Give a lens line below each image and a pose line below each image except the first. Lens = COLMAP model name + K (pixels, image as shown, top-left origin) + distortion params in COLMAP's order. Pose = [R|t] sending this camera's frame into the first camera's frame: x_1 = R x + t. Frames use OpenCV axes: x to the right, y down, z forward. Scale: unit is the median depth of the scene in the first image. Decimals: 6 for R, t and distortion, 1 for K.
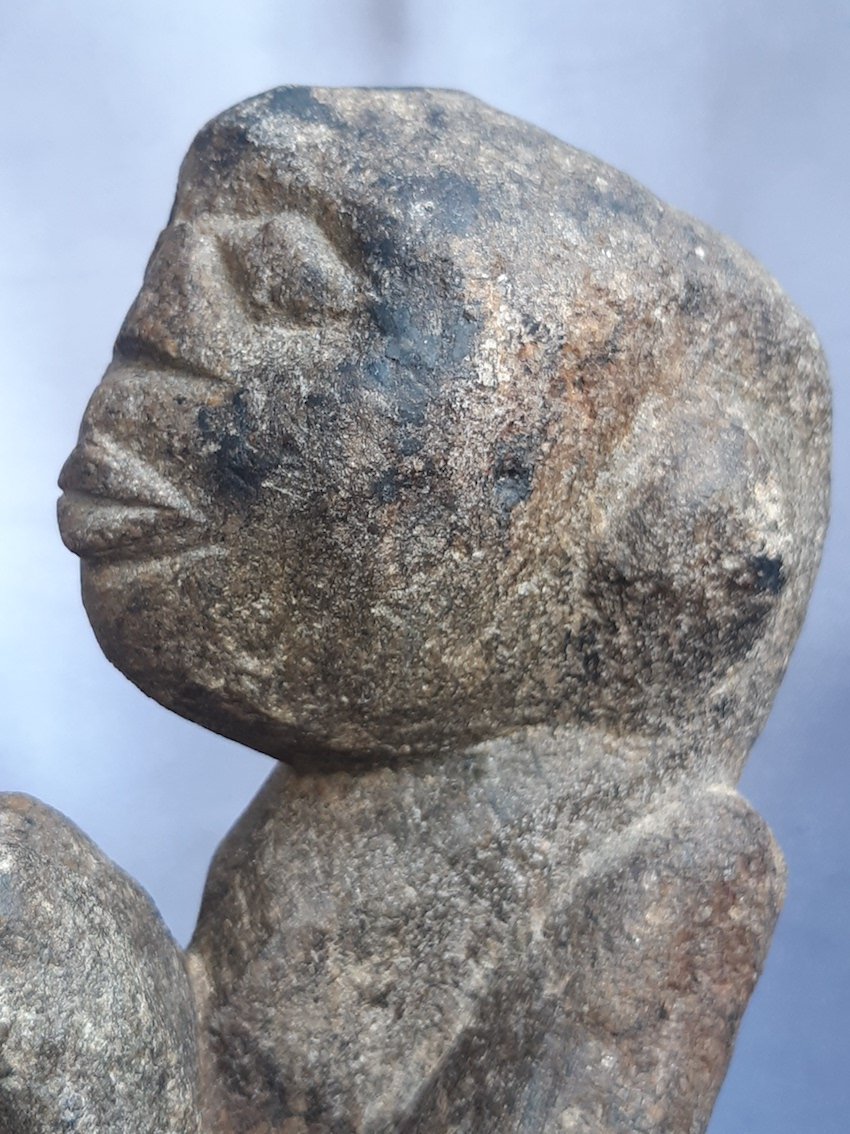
lens RADIAL K [[1792.0, 0, 420.2], [0, 1792.0, 546.5], [0, 0, 1]] dist [0.232682, -1.000758]
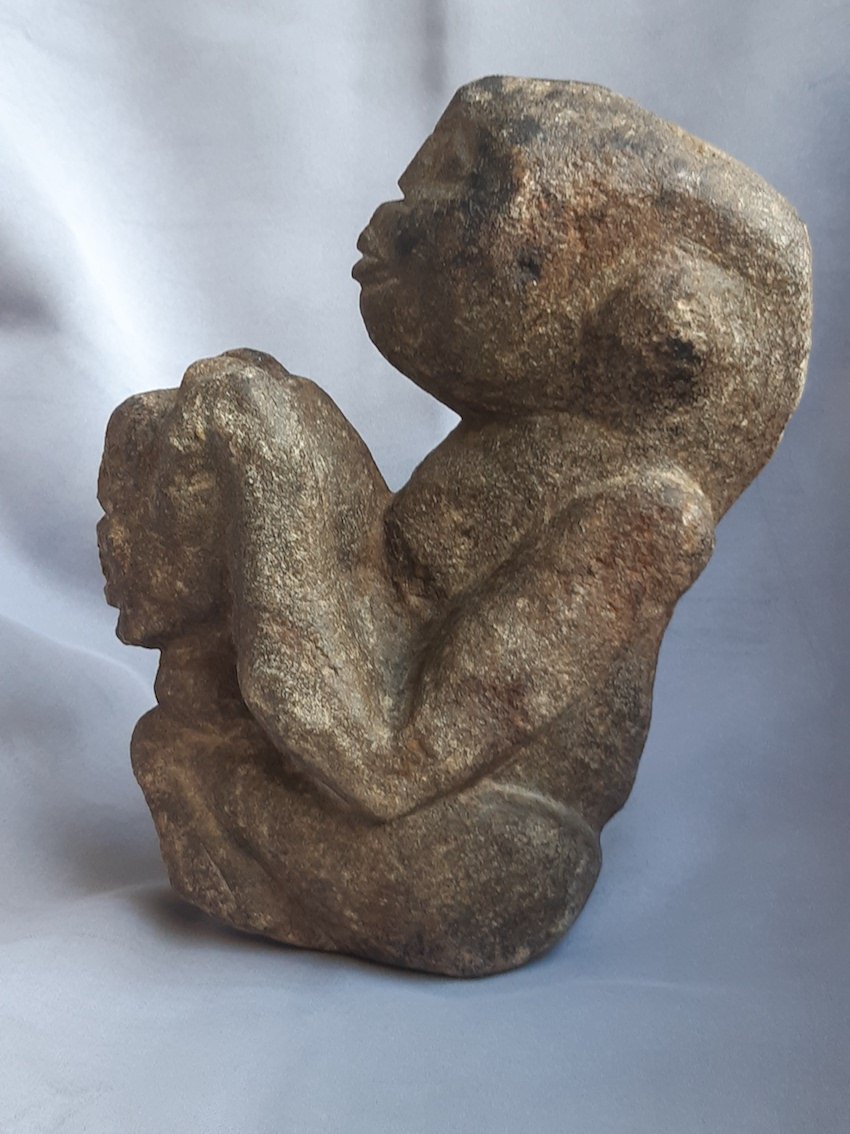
lens RADIAL K [[1792.0, 0, 420.2], [0, 1792.0, 546.5], [0, 0, 1]] dist [0.232682, -1.000758]
pose [[0.803709, 0.200193, -0.560335, 1.076952], [-0.213504, 0.976019, 0.042468, 0.195011], [0.555399, 0.085502, 0.827177, -0.688389]]
